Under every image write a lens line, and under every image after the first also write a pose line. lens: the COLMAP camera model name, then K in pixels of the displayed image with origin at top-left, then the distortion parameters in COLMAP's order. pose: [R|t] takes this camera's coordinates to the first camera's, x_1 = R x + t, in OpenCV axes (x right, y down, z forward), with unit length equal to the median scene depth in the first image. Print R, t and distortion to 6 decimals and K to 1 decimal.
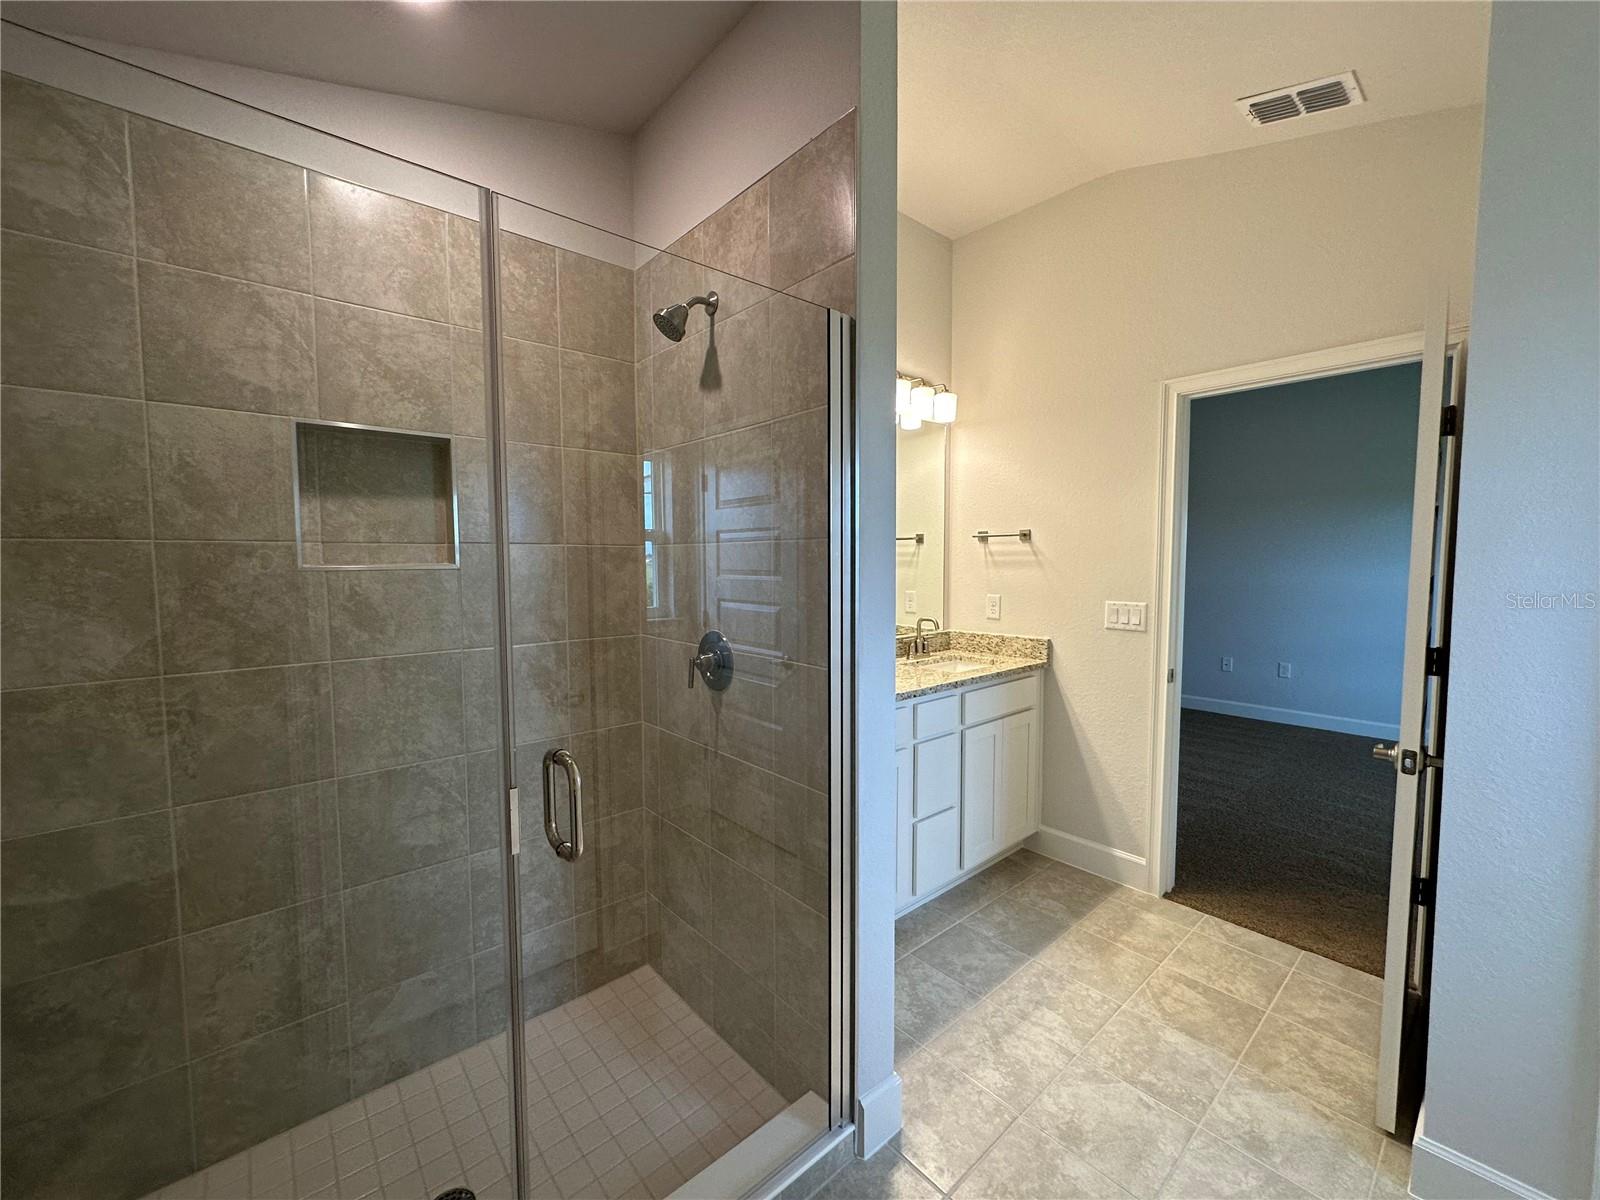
lens RADIAL K [[636.8, 0, 801.0], [0, 636.8, 596.9], [0, 0, 1]] dist [-0.000660, 0.000293]
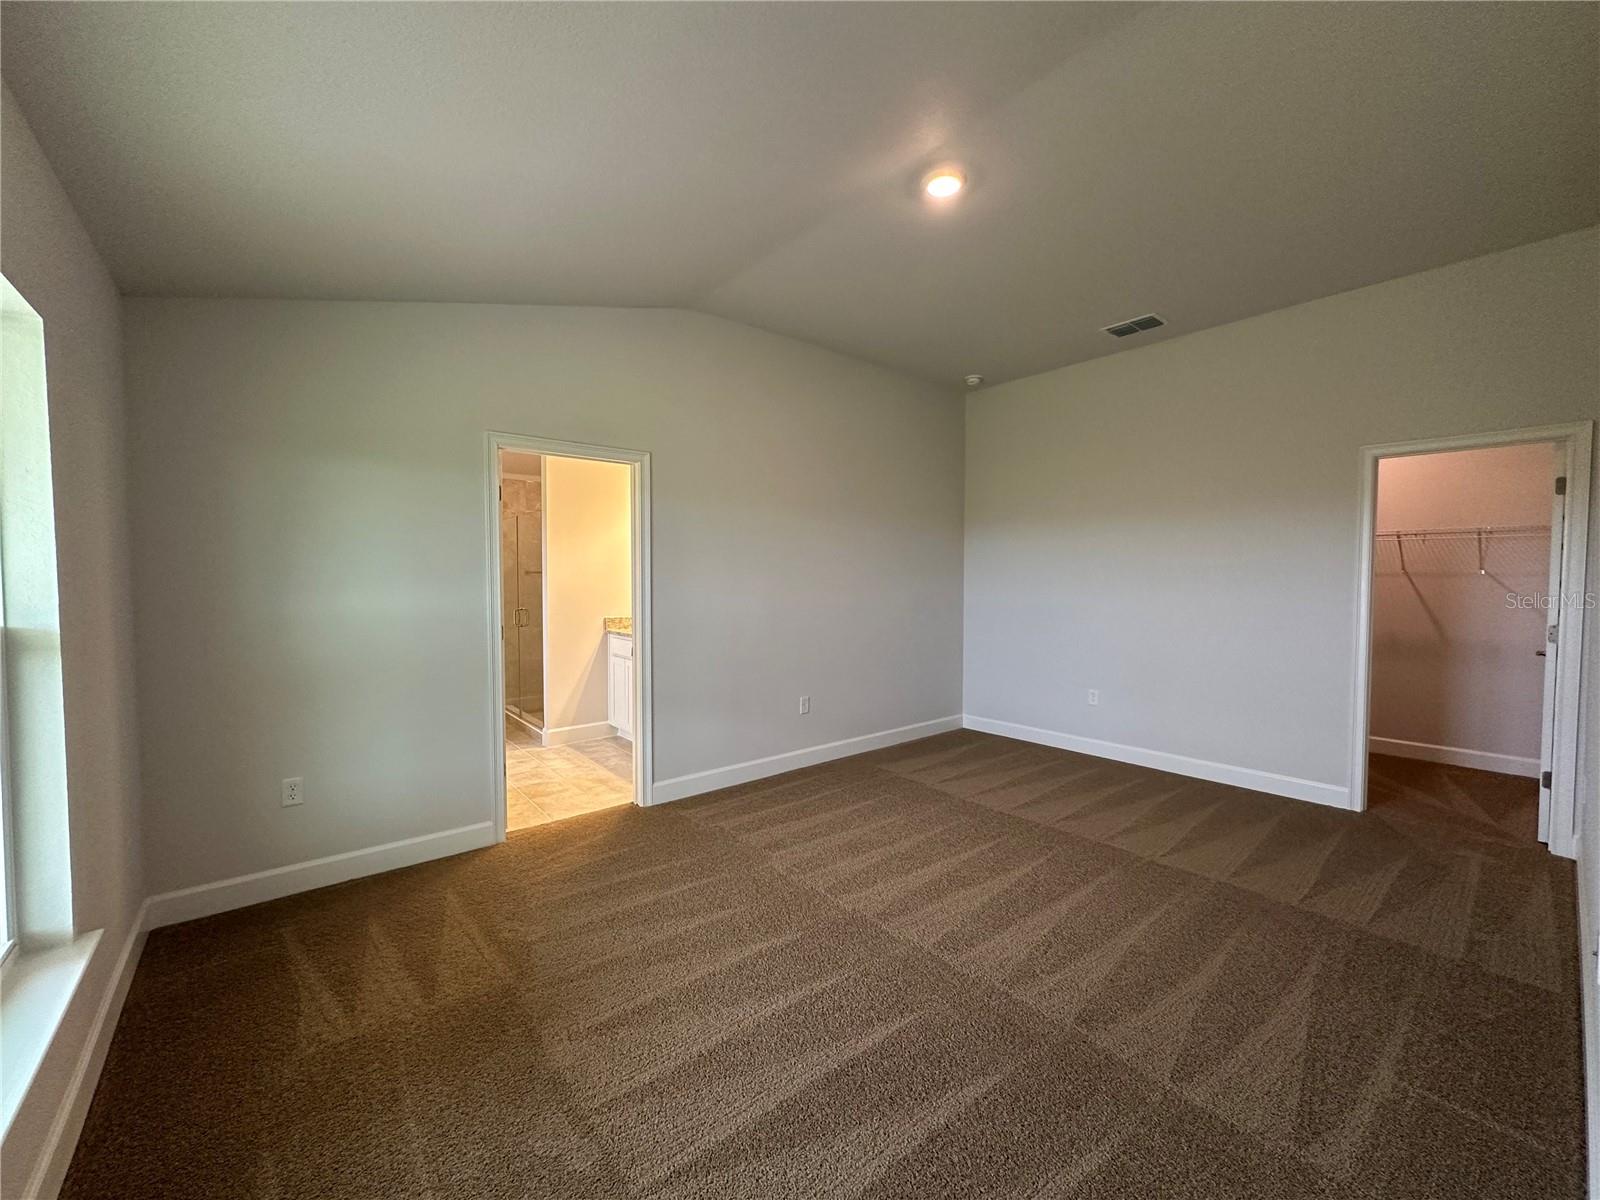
lens RADIAL K [[635.9, 0, 801.4], [0, 635.9, 597.6], [0, 0, 1]] dist [0.000598, -0.000599]
pose [[-0.022647, 0.031944, -0.999233, 3.376819], [-0.061848, 0.997530, 0.033291, -0.123004], [0.997829, 0.062554, -0.020616, 2.329842]]
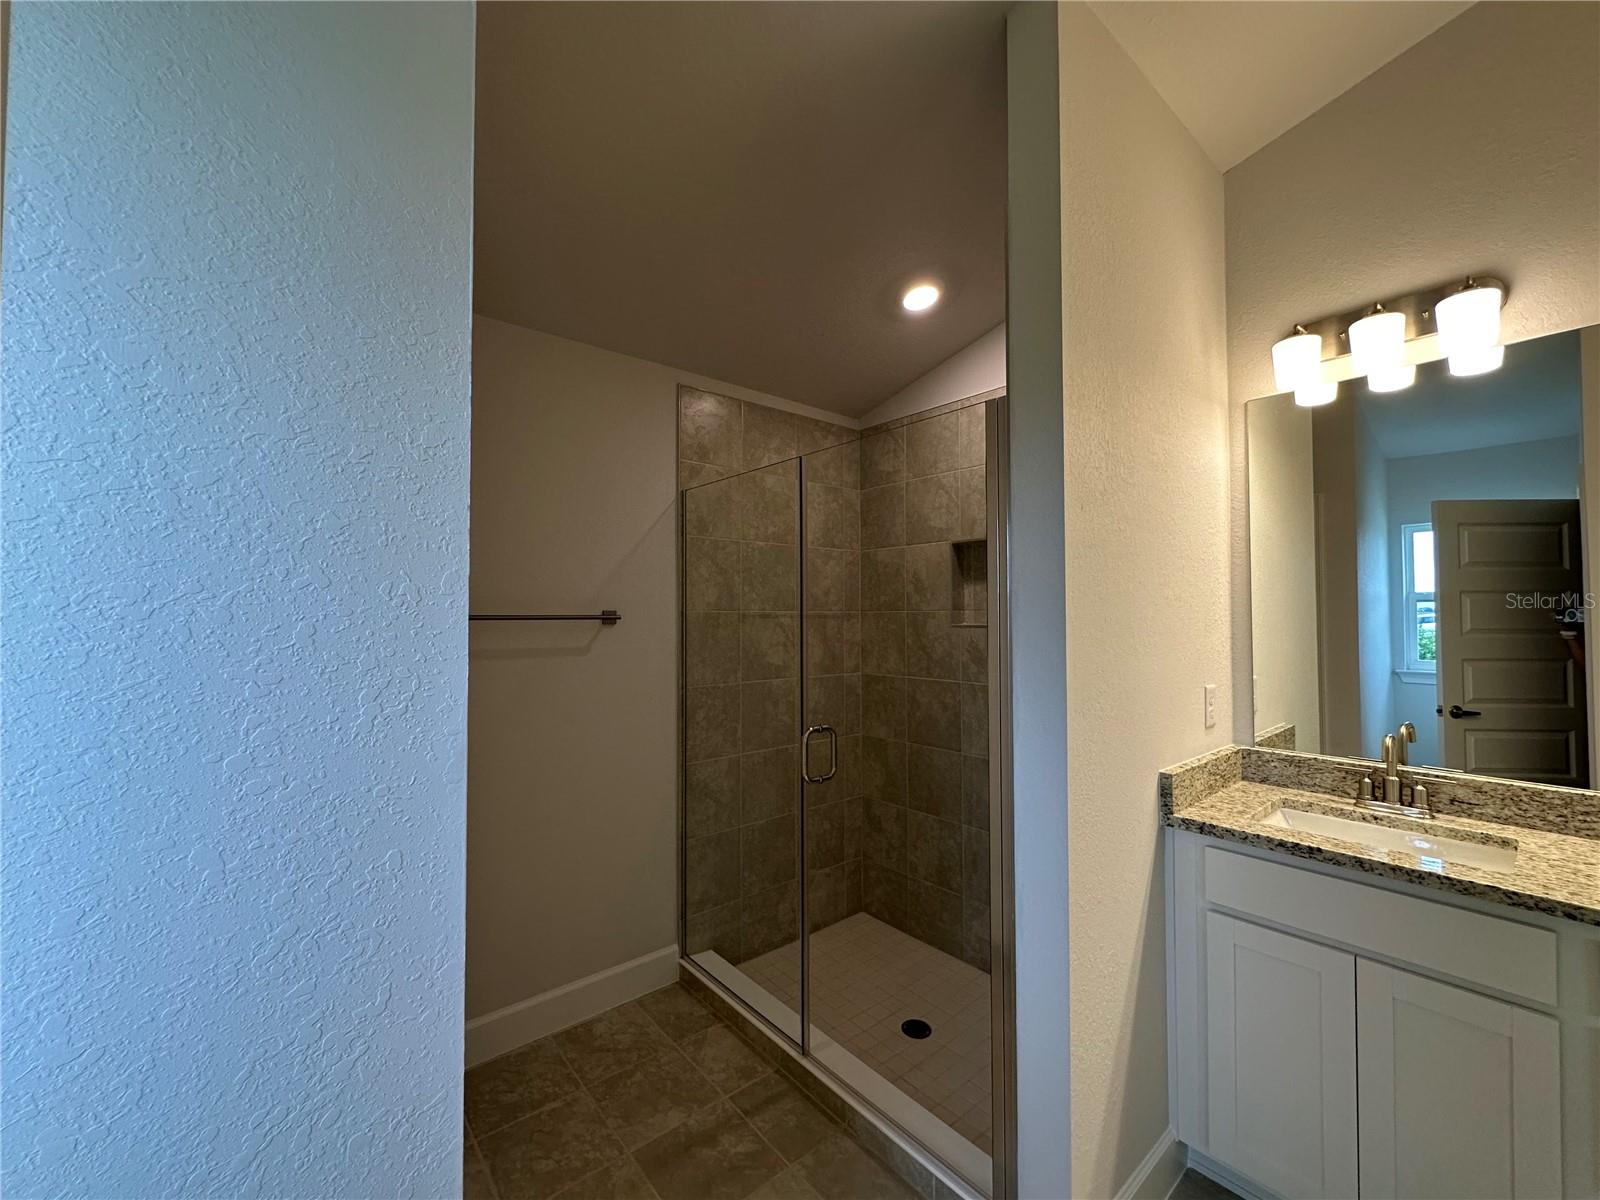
lens RADIAL K [[635.9, 0, 801.4], [0, 635.9, 597.6], [0, 0, 1]] dist [0.000598, -0.000599]
pose [[-0.013448, -0.025249, -0.999591, 0.990777], [-0.057532, 0.998045, -0.024436, -0.056581], [0.998253, 0.057180, -0.014874, 0.622637]]
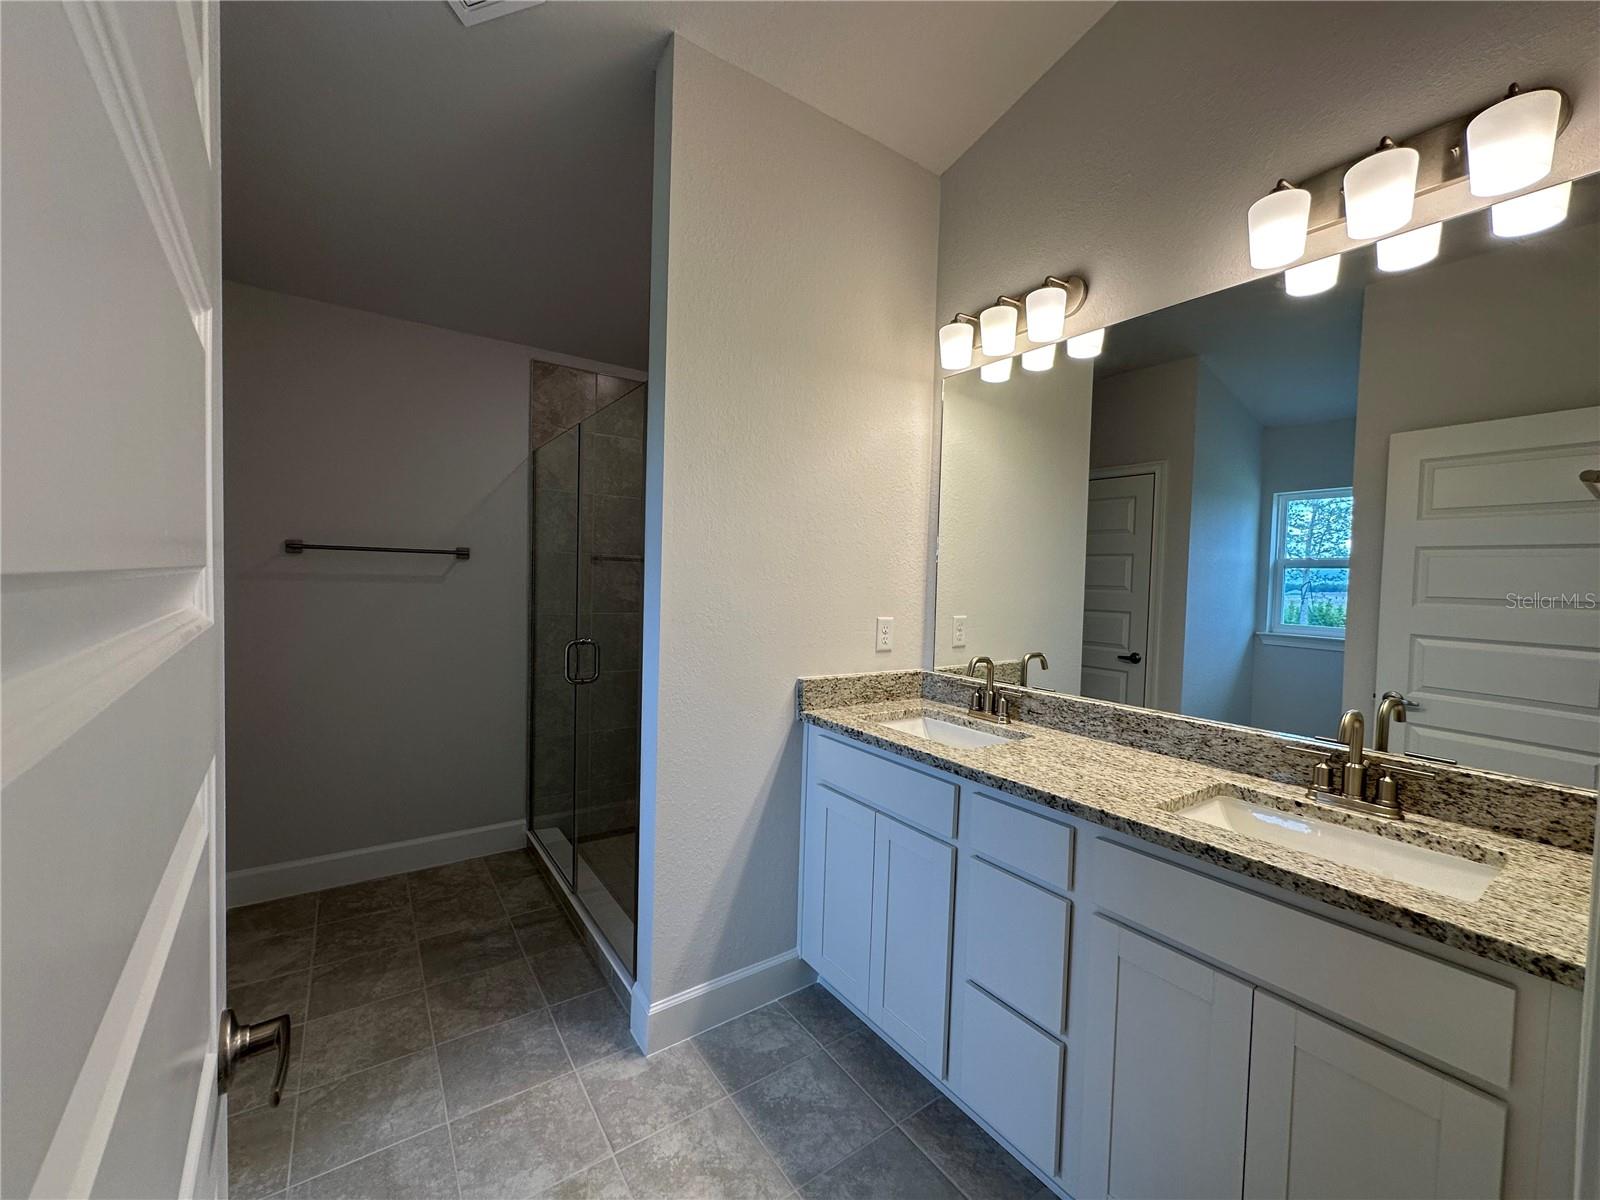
lens RADIAL K [[635.9, 0, 801.4], [0, 635.9, 597.6], [0, 0, 1]] dist [0.000598, -0.000599]
pose [[-0.101097, 0.030519, -0.994408, 1.239640], [-0.087313, 0.995400, 0.039427, -0.051004], [0.991038, 0.090811, -0.097967, 1.317580]]
